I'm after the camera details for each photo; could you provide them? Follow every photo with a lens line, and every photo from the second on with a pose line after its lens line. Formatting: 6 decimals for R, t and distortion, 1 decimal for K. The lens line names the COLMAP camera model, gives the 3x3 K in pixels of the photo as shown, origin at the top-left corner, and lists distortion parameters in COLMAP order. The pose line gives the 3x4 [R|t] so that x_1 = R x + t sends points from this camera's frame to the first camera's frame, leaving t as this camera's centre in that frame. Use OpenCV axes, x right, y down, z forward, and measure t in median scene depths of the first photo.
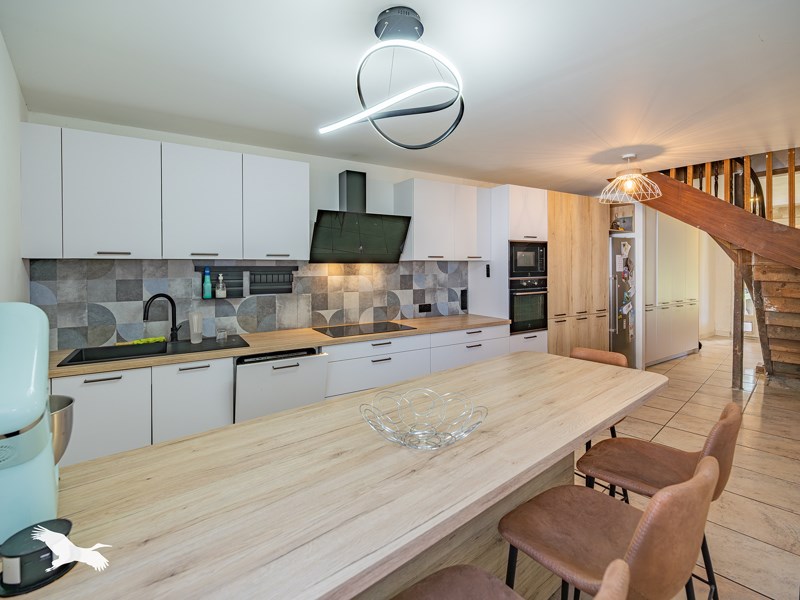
lens RADIAL K [[393.3, 0, 399.4], [0, 393.3, 284.0], [0, 0, 1]] dist [-0.002486, -0.000403]
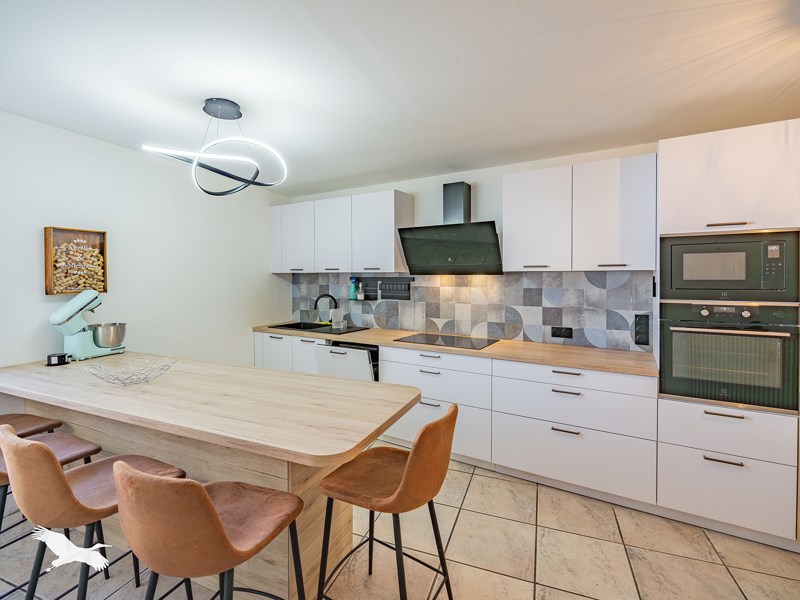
lens RADIAL K [[376.2, 0, 390.9], [0, 376.2, 278.3], [0, 0, 1]] dist [-0.003326, -0.000832]
pose [[0.444091, 0.007372, -0.895952, 0.643974], [-0.045966, 0.998837, -0.014565, -0.021012], [0.894802, 0.047651, 0.443913, 0.408742]]
